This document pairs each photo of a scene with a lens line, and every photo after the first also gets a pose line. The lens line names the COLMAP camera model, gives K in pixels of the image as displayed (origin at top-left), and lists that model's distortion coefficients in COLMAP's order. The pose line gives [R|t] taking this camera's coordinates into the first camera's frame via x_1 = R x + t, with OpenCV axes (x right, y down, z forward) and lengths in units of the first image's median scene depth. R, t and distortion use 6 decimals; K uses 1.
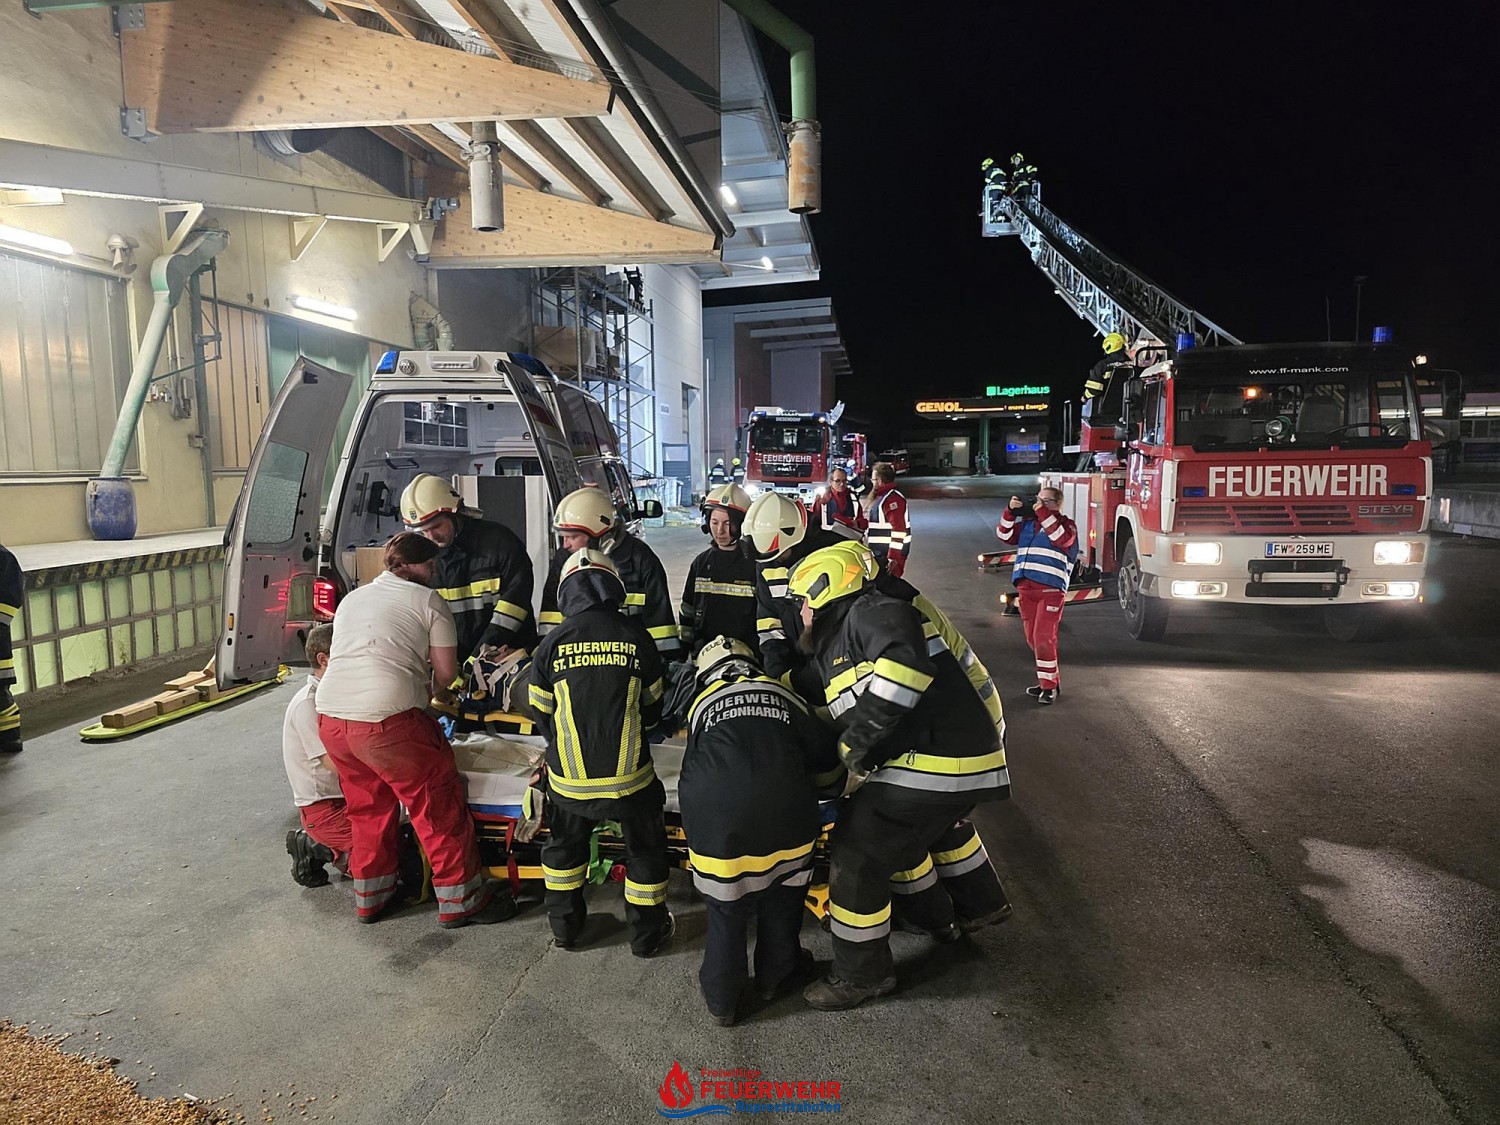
lens RADIAL K [[1007.4, 0, 761.2], [0, 1007.4, 565.2], [0, 0, 1]] dist [0.053891, -0.042571]
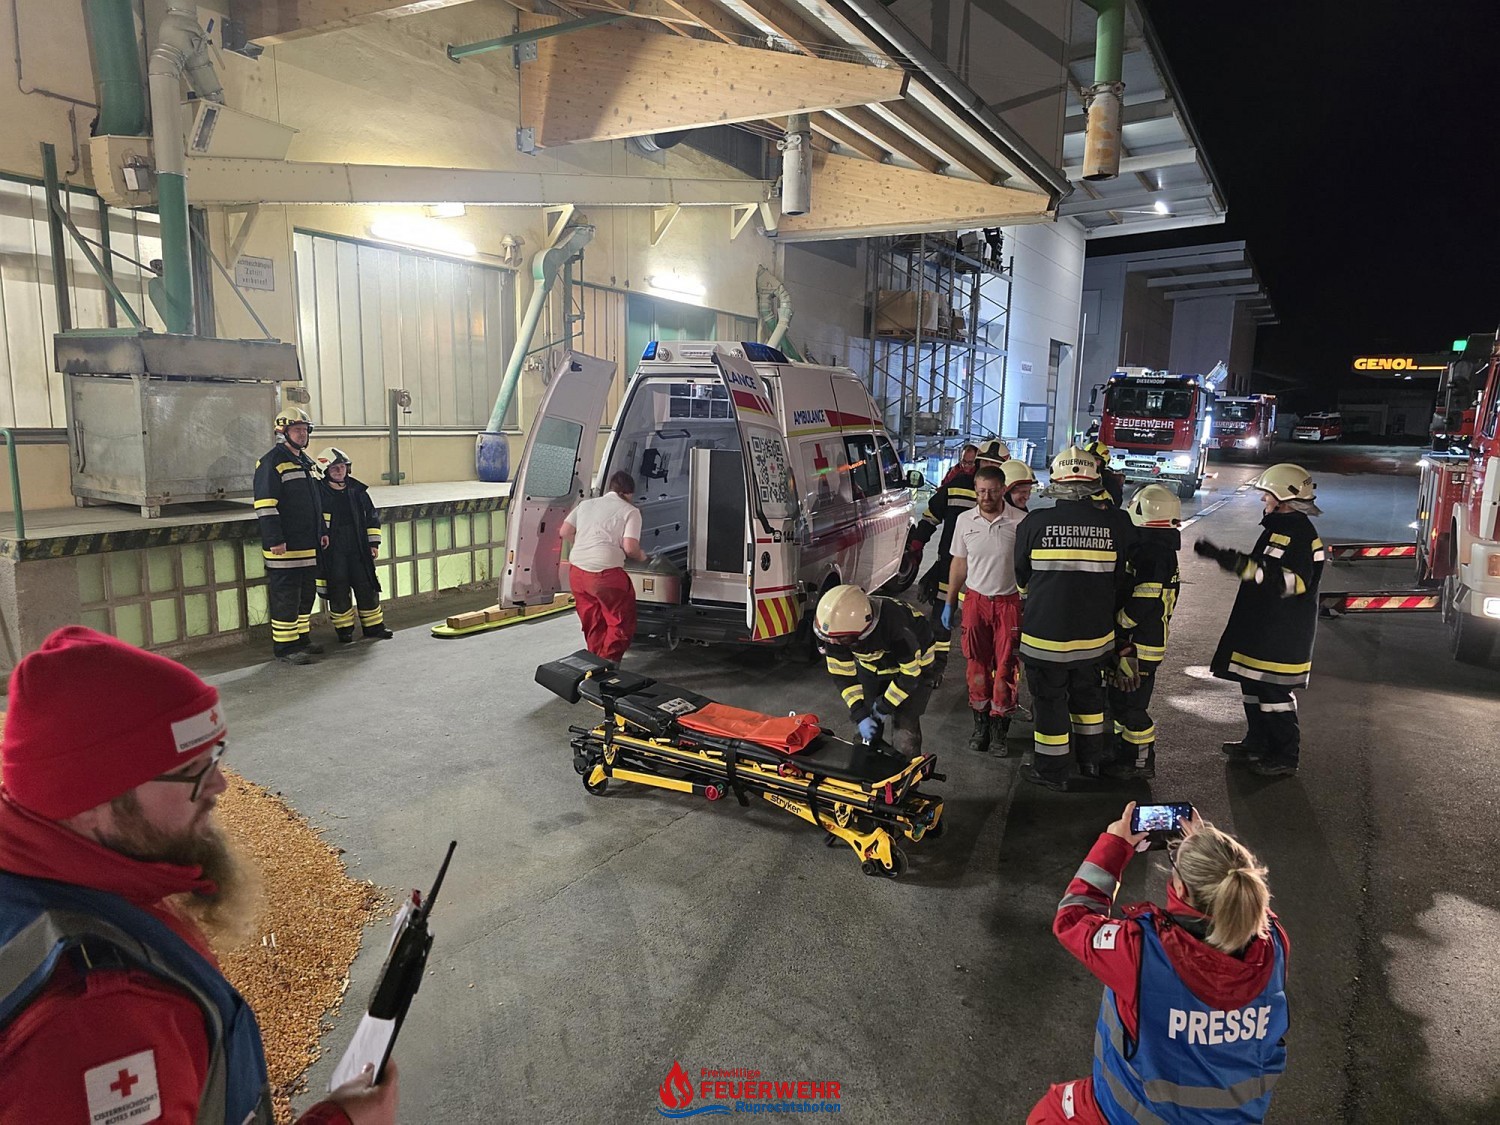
lens RADIAL K [[1001.9, 0, 744.6], [0, 1001.9, 571.4], [0, 0, 1]] dist [0.062271, -0.044255]
pose [[0.921742, 0.089270, -0.377390, 0.136440], [-0.069107, 0.995379, 0.066665, -0.018477], [0.381597, -0.035368, 0.923652, -0.038642]]
